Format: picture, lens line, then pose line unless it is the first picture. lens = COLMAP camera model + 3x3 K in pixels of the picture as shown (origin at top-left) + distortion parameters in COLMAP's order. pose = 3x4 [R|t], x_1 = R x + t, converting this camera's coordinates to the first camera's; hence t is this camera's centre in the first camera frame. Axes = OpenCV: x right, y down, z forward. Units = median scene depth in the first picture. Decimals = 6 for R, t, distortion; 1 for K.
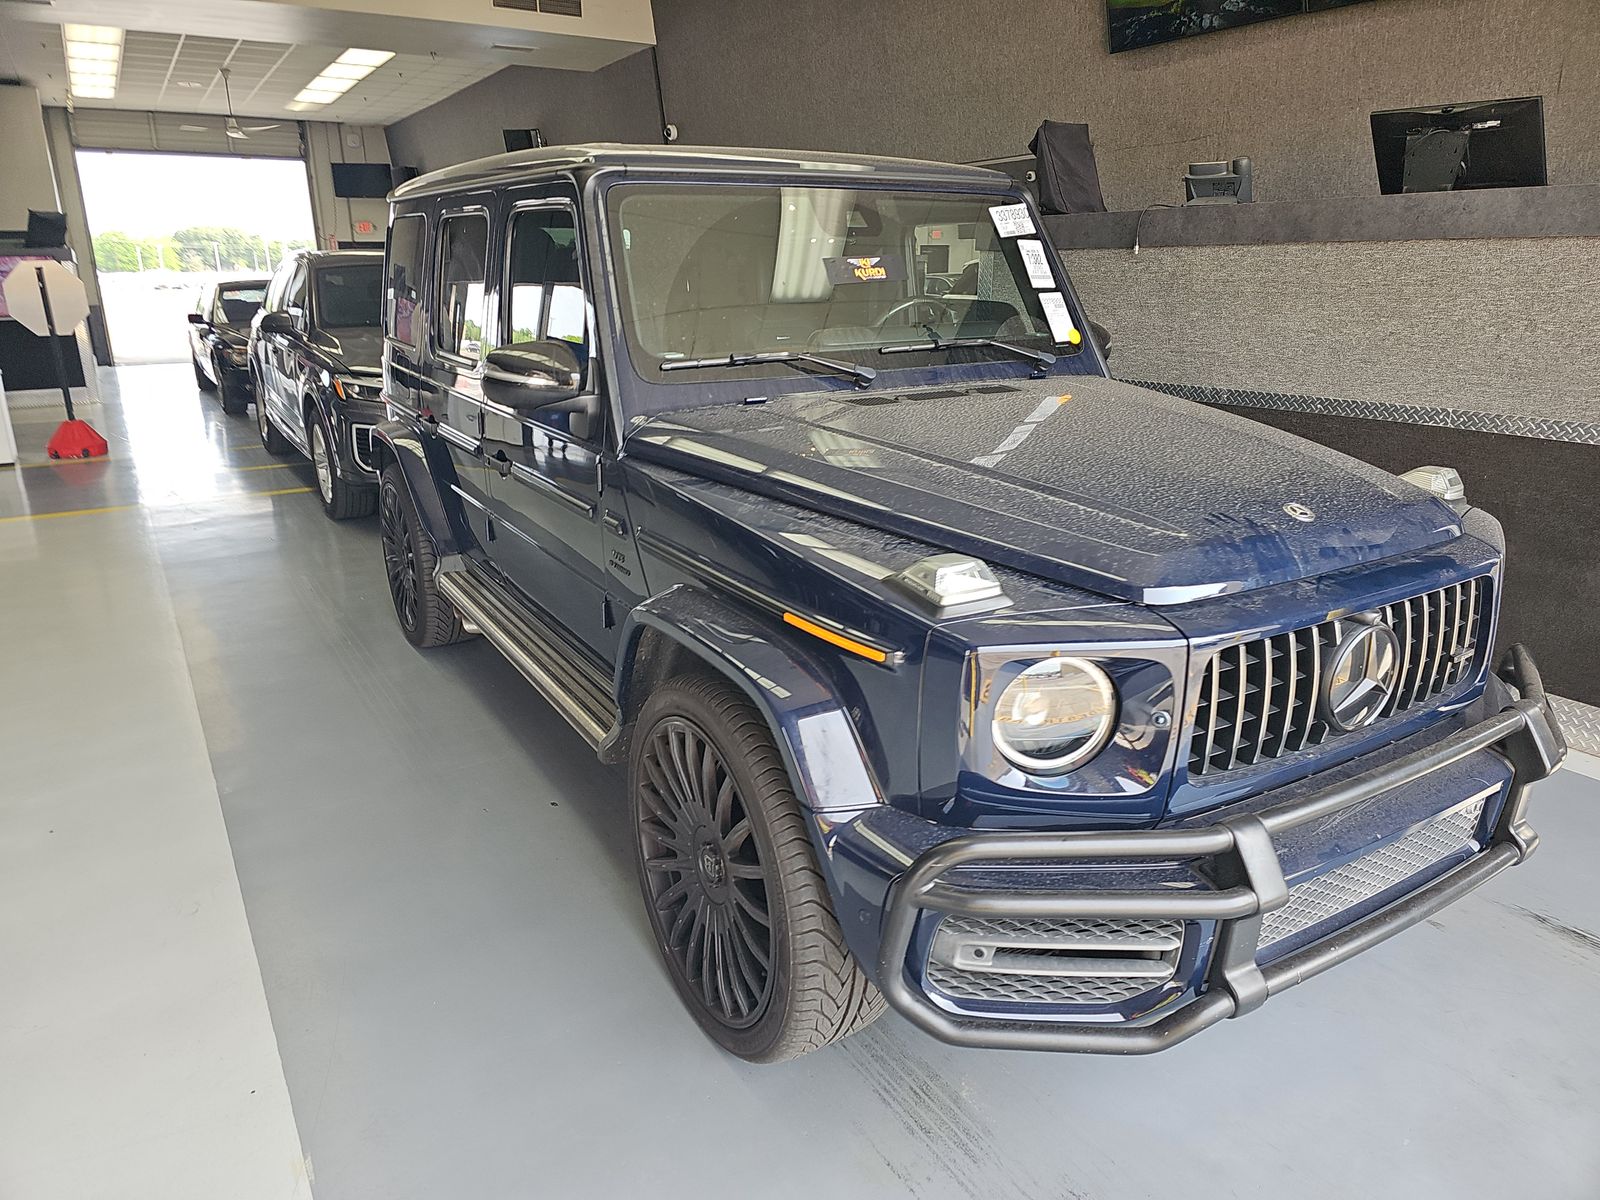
lens RADIAL K [[1053.6, 0, 793.1], [0, 1053.6, 592.4], [0, 0, 1]] dist [0.048924, -0.040496]
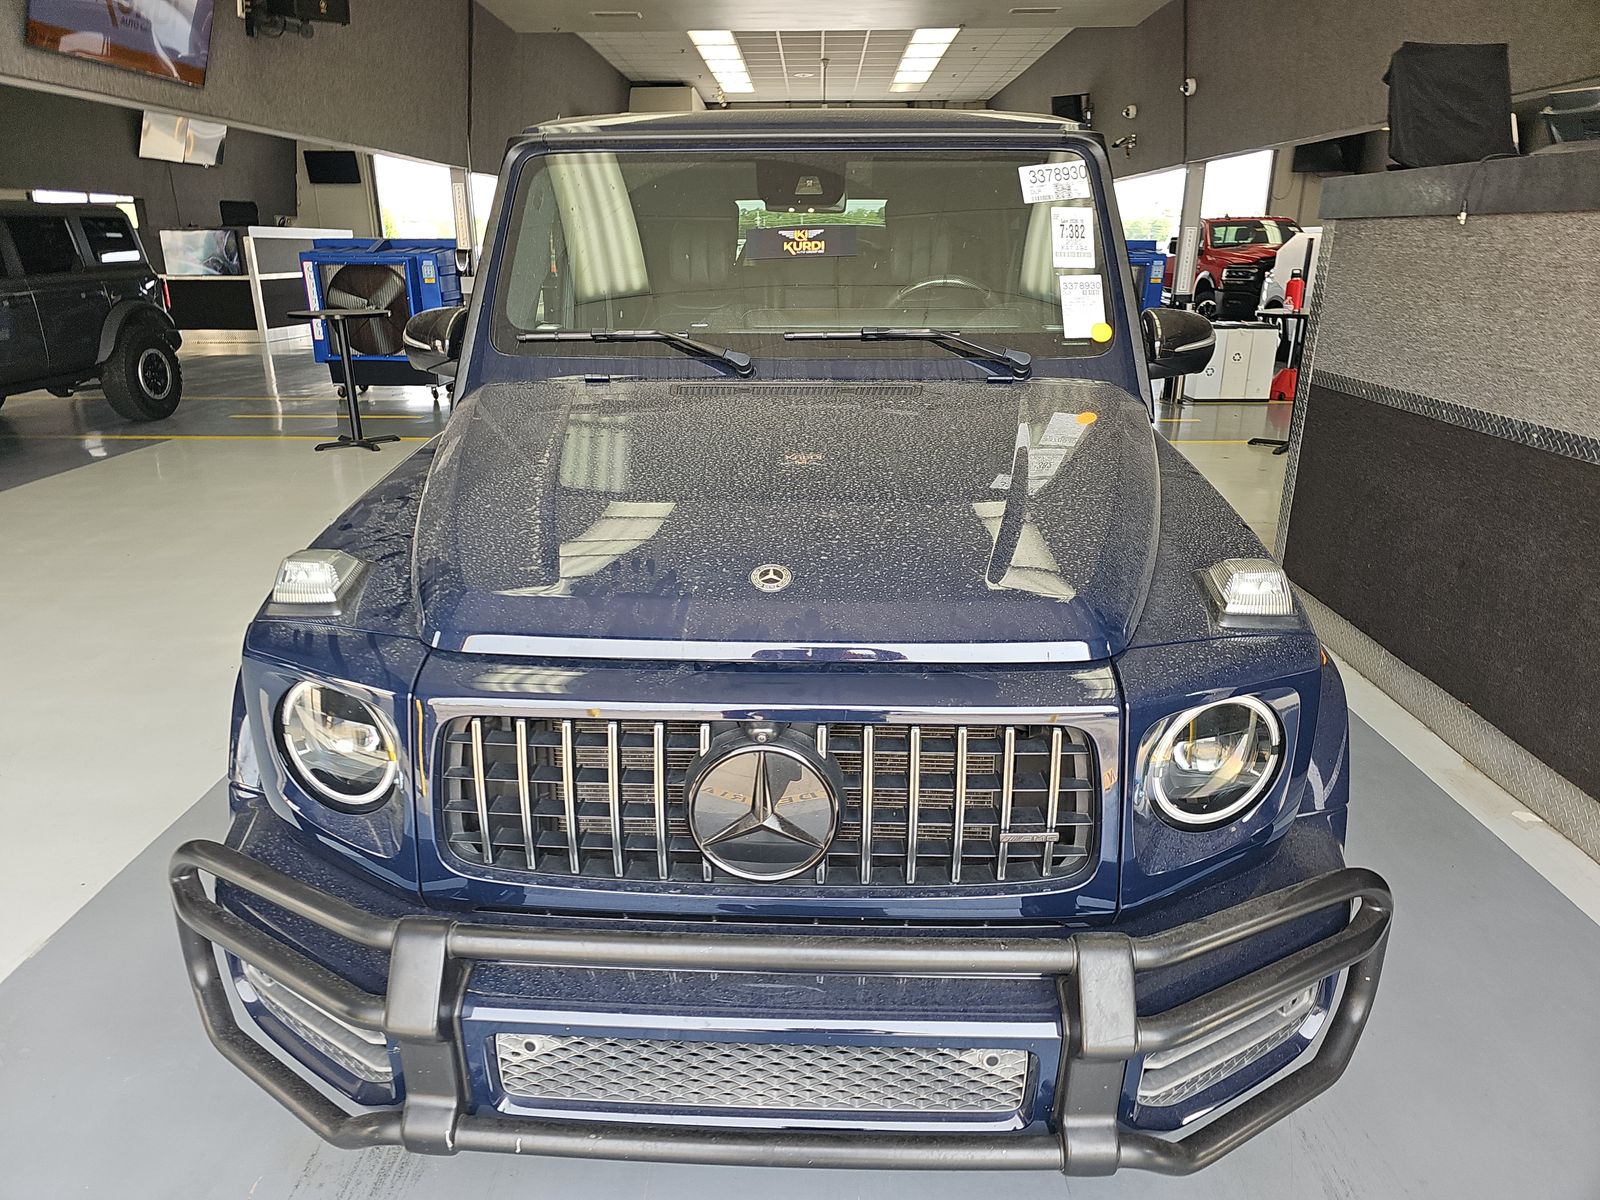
lens RADIAL K [[941.1, 0, 793.4], [0, 941.1, 650.5], [0, 0, 1]] dist [-0.001293, 0.000399]
pose [[0.830229, 0.232212, -0.506753, 0.404489], [-0.168981, 0.971166, 0.168175, -0.072121], [0.531193, -0.053993, 0.845529, 0.212404]]
